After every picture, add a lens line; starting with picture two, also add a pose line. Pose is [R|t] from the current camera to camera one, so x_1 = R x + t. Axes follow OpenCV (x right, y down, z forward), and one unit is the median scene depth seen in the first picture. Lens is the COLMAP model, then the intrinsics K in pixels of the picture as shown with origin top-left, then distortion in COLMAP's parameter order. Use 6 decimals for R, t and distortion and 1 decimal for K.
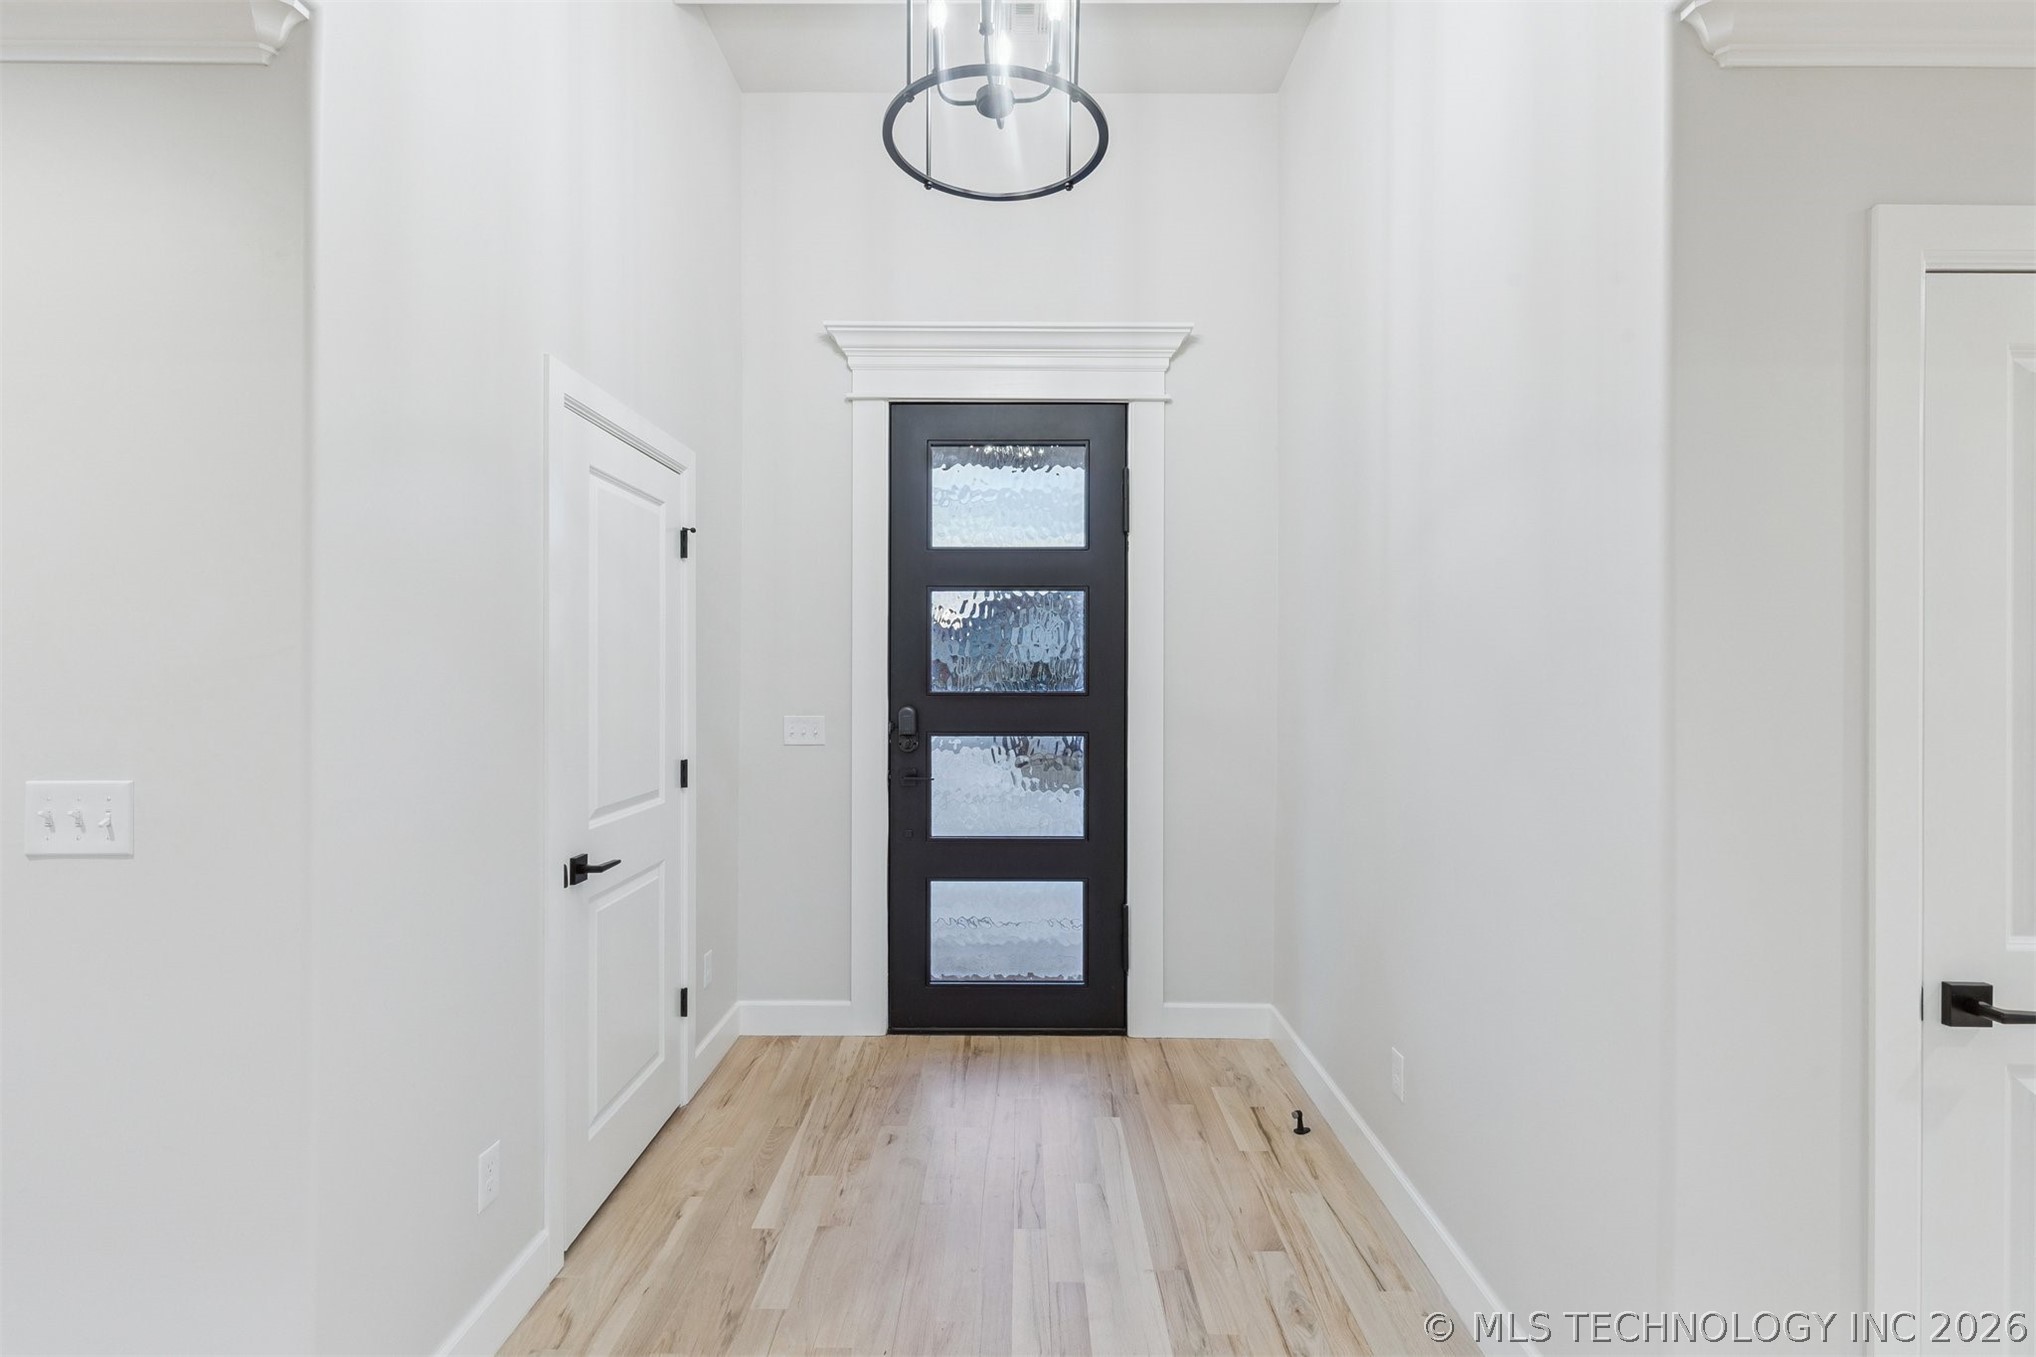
lens RADIAL K [[919.9, 0, 1017.3], [0, 919.9, 674.3], [0, 0, 1]] dist [0.005259, 0.001339]
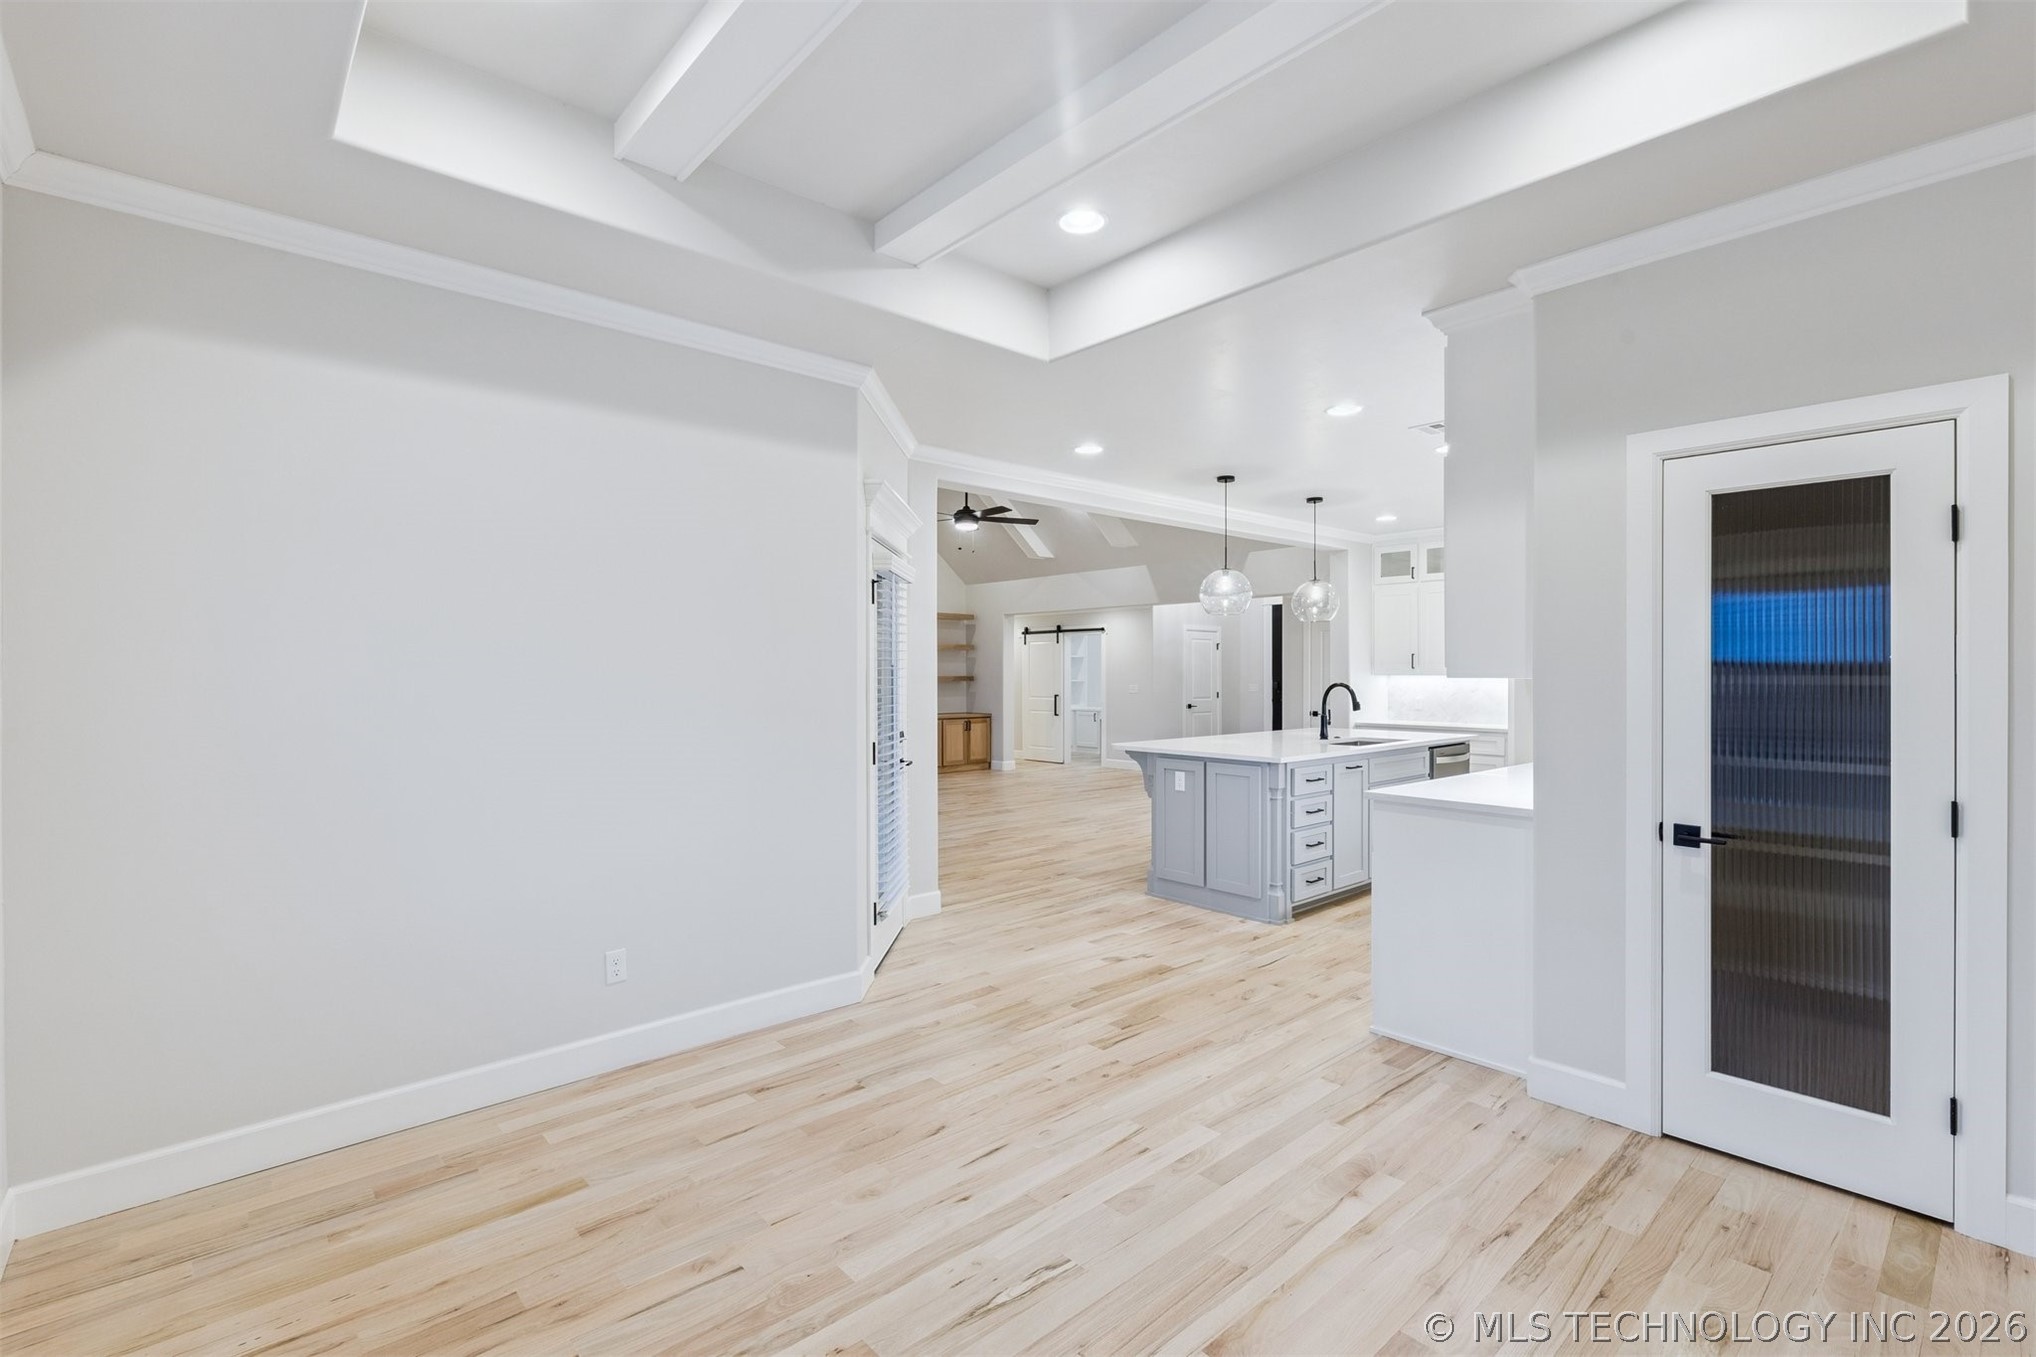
lens RADIAL K [[919.9, 0, 1008.4], [0, 919.9, 673.3], [0, 0, 1]] dist [0.005259, 0.001339]
pose [[0.667268, -0.006434, -0.744790, 2.058090], [0.001595, 0.999973, -0.007210, 0.023606], [0.744816, 0.003623, 0.667260, -2.496868]]
